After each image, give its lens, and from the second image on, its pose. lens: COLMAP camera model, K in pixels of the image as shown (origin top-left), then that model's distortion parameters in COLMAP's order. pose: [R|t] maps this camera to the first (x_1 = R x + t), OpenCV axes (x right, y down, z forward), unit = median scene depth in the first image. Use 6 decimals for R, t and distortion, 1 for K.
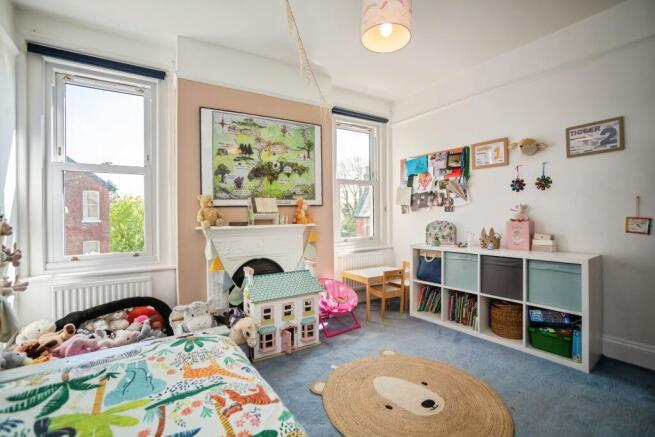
lens RADIAL K [[284.6, 0, 327.5], [0, 284.6, 218.5], [0, 0, 1]] dist [-0.061399, 0.012039]
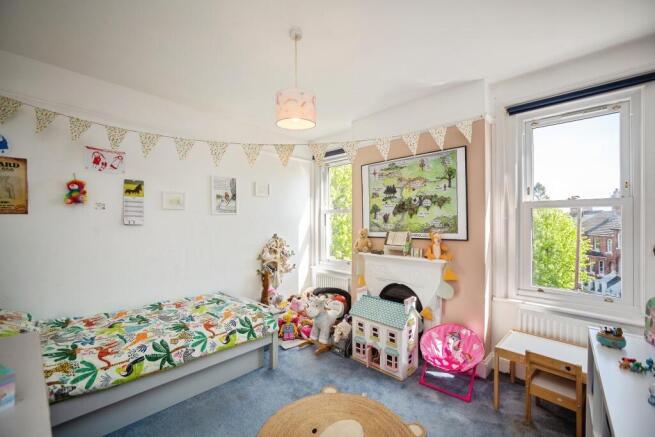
lens RADIAL K [[283.4, 0, 325.9], [0, 283.4, 213.4], [0, 0, 1]] dist [-0.061416, 0.014858]
pose [[0.205138, -0.000540, -0.978733, 0.796639], [-0.003887, 0.999992, -0.001367, -0.138071], [0.978725, 0.004084, 0.205134, 0.468512]]
